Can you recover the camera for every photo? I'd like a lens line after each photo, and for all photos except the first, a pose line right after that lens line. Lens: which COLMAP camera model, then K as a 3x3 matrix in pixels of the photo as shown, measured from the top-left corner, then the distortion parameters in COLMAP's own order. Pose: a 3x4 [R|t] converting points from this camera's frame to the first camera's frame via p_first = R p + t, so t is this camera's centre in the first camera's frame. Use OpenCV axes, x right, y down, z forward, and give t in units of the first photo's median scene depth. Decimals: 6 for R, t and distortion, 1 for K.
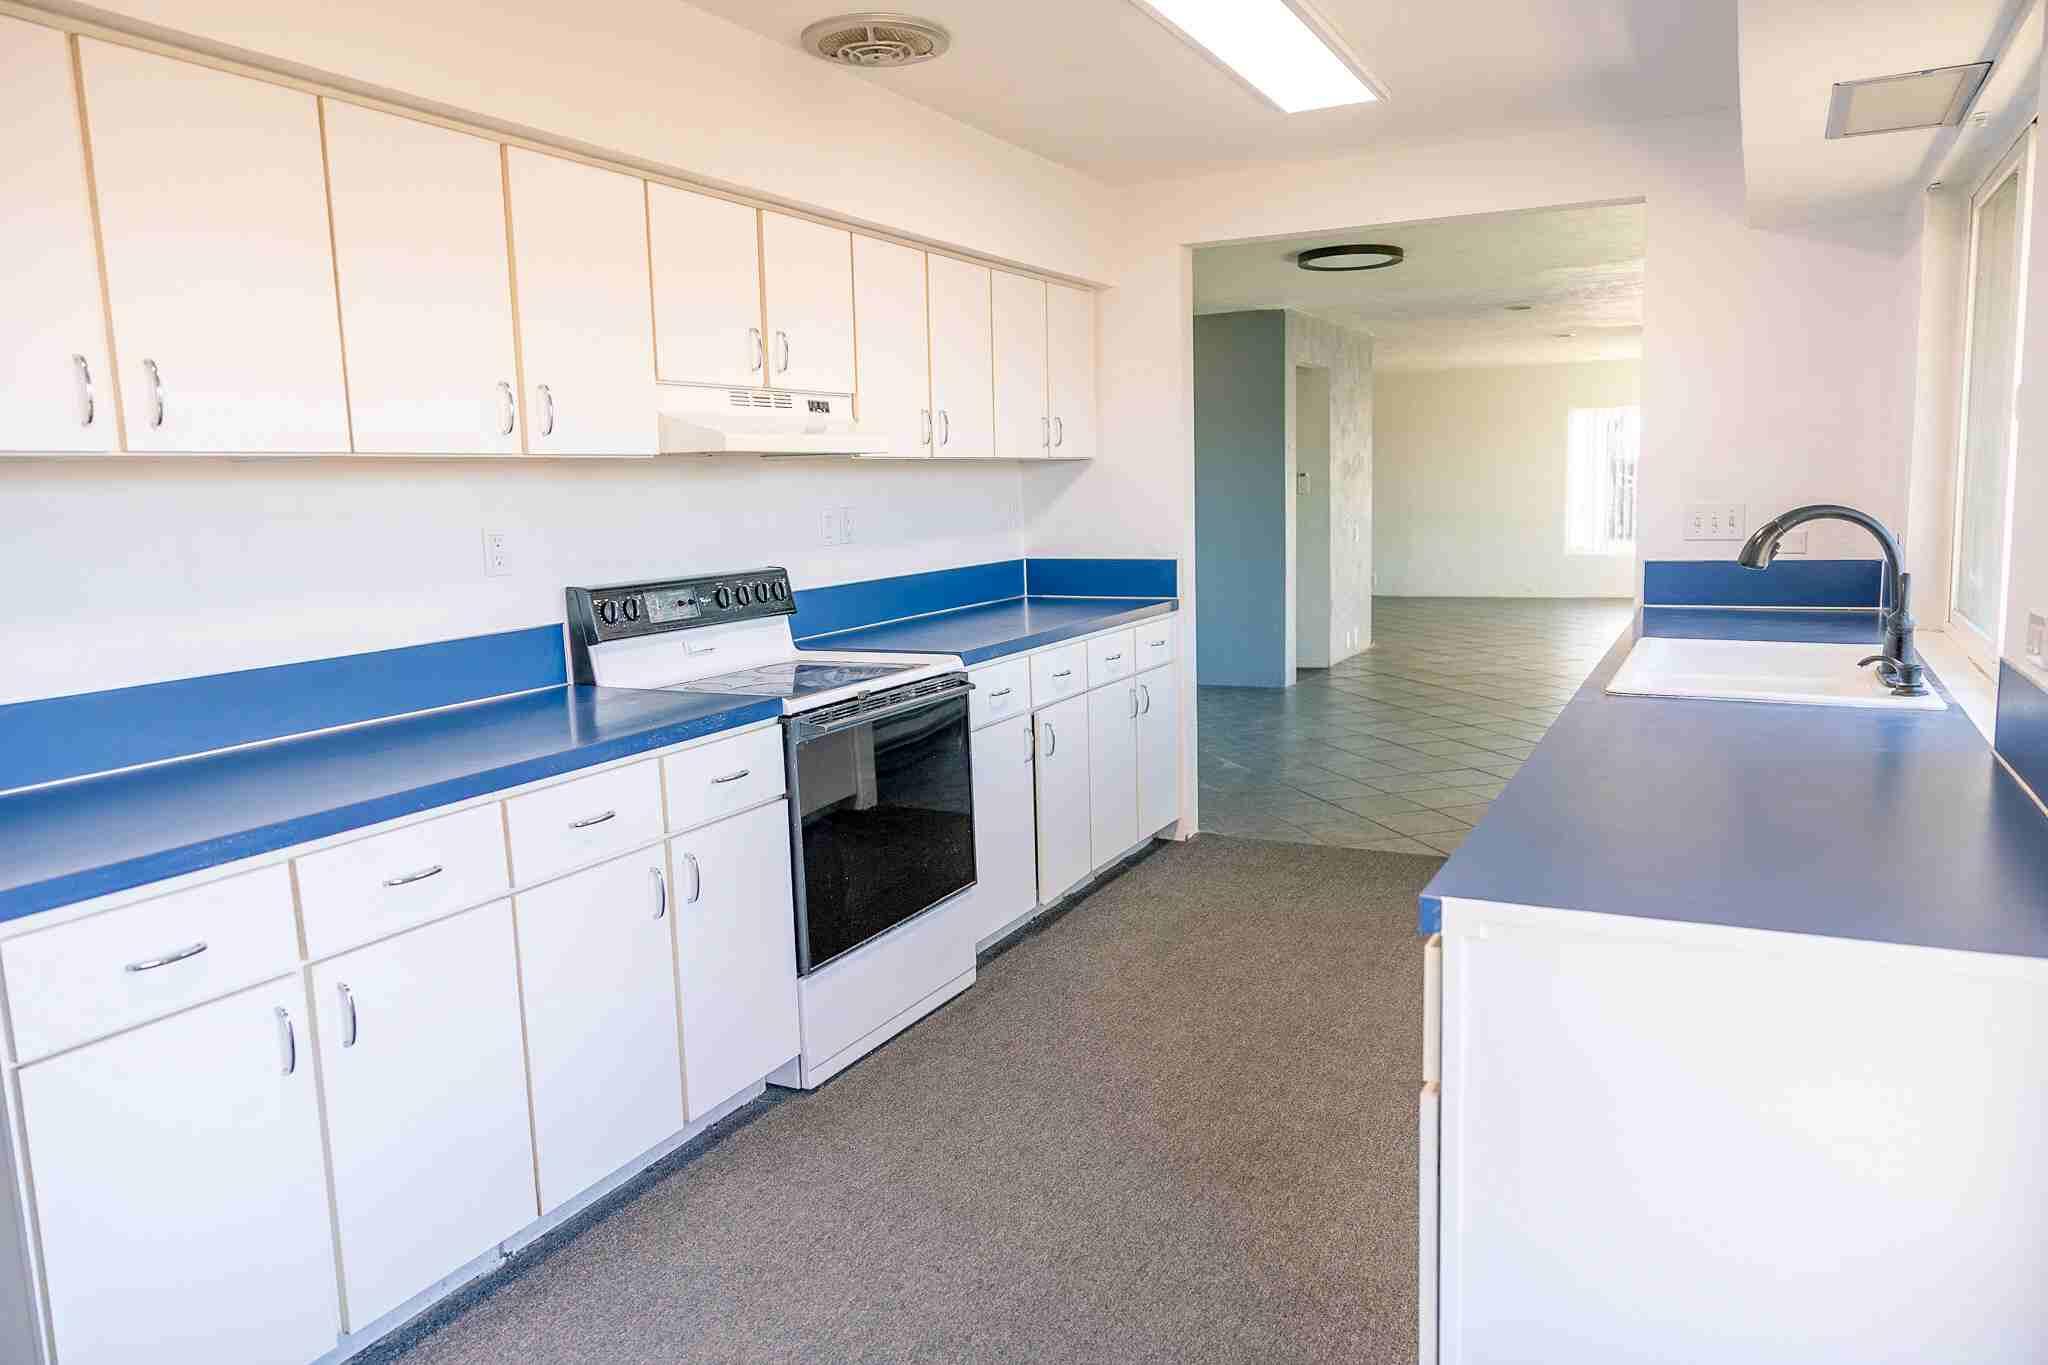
lens RADIAL K [[1377.1, 0, 1049.6], [0, 1377.1, 679.0], [0, 0, 1]] dist [-0.001778, 0.001519]
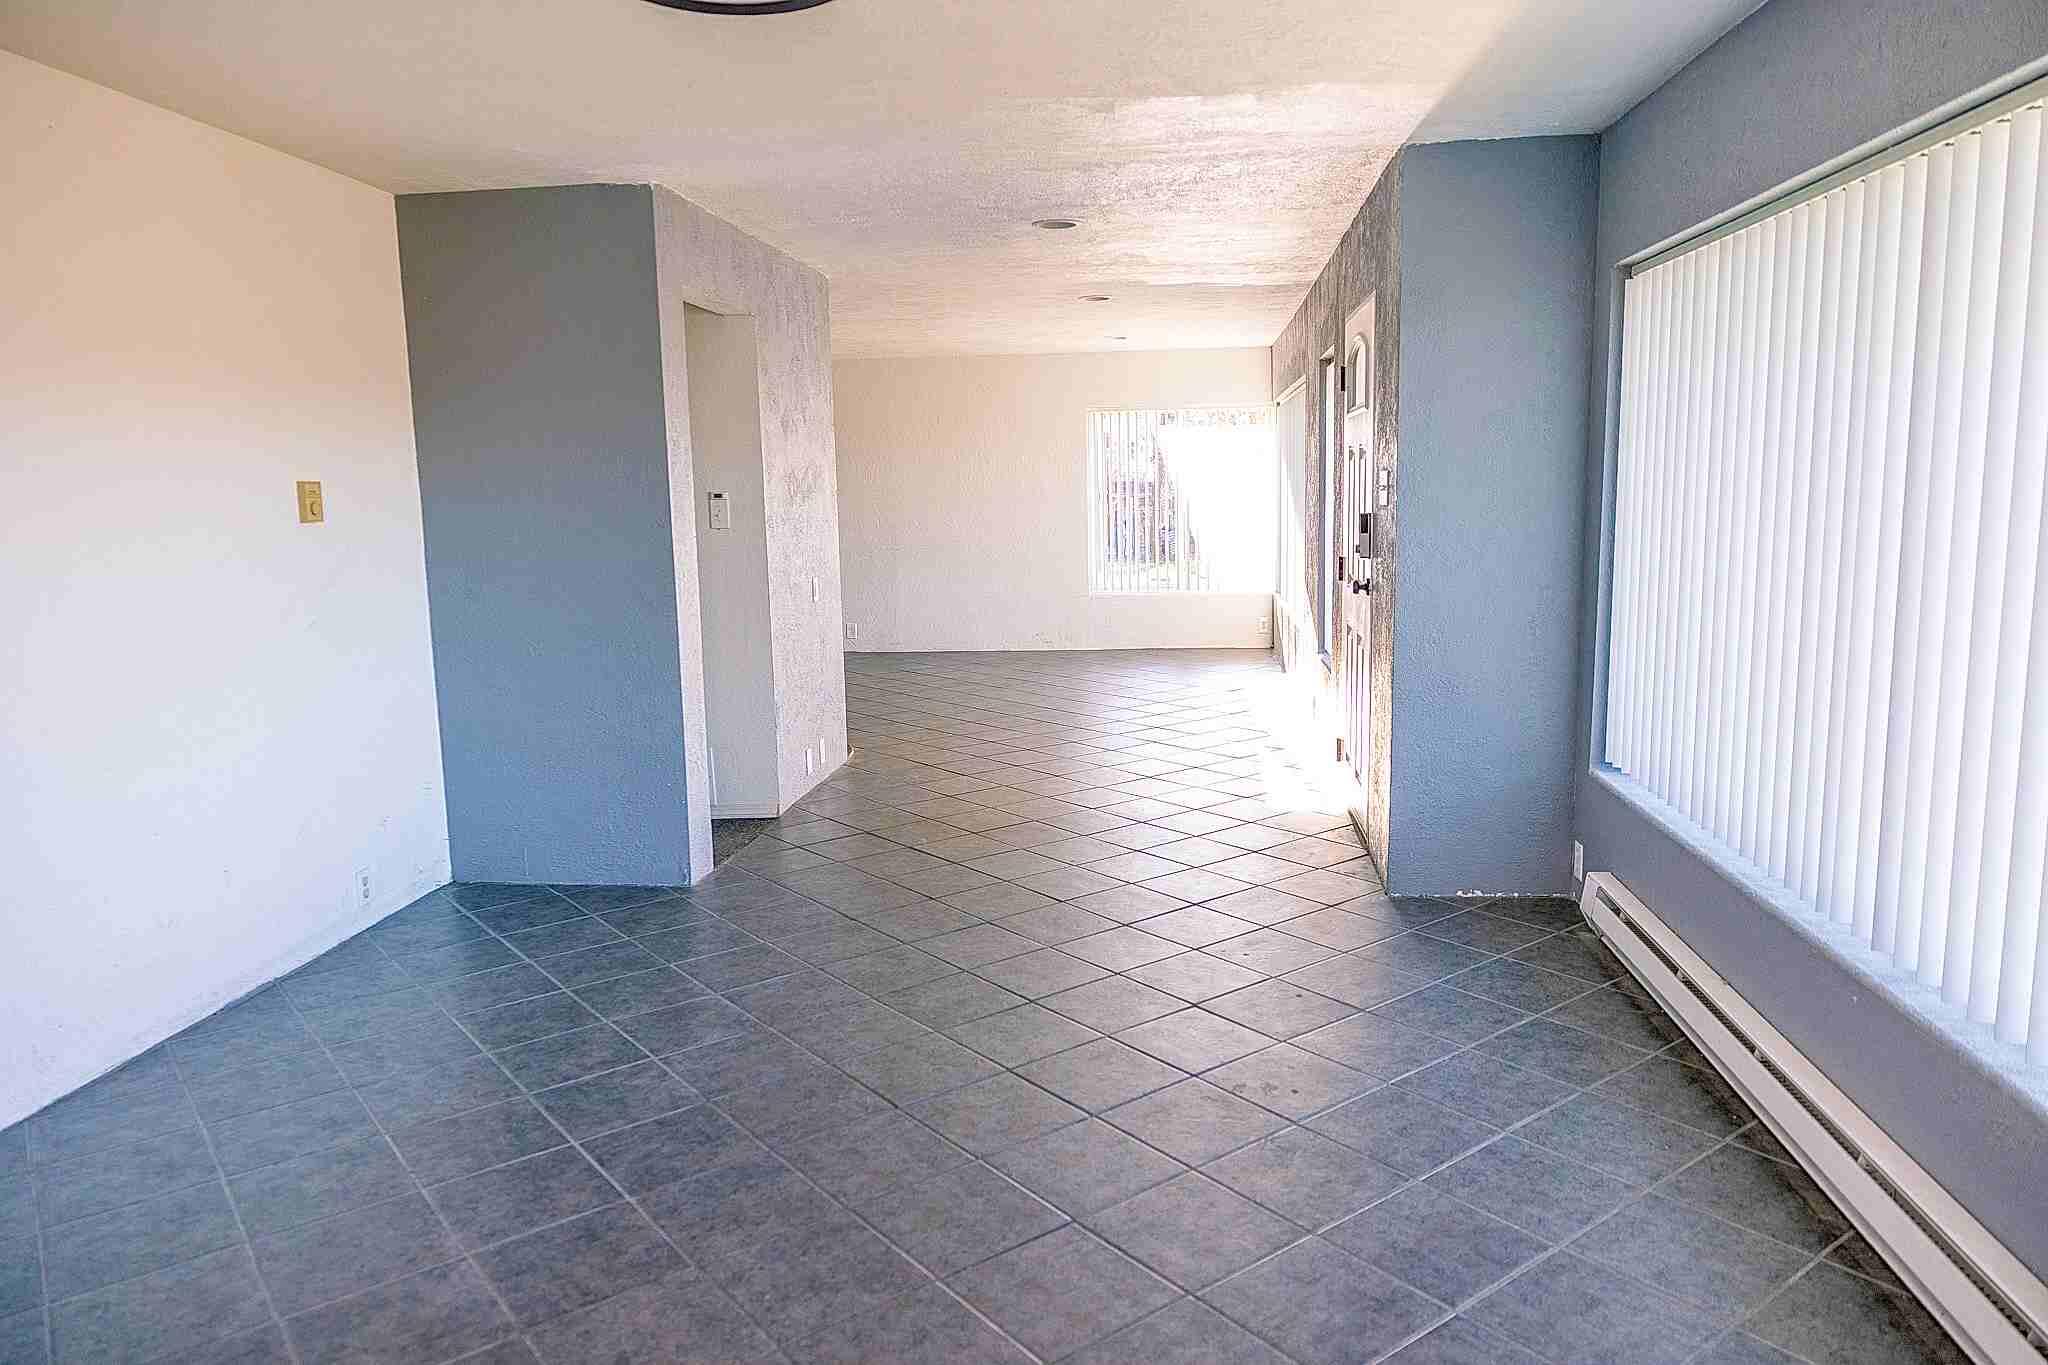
lens RADIAL K [[1377.1, 0, 1049.6], [0, 1377.1, 679.0], [0, 0, 1]] dist [-0.001778, 0.001519]
pose [[0.932251, -0.047362, 0.358700, 0.113119], [0.051318, 0.998681, -0.001509, -0.068555], [-0.358155, 0.019815, 0.933452, 0.445995]]
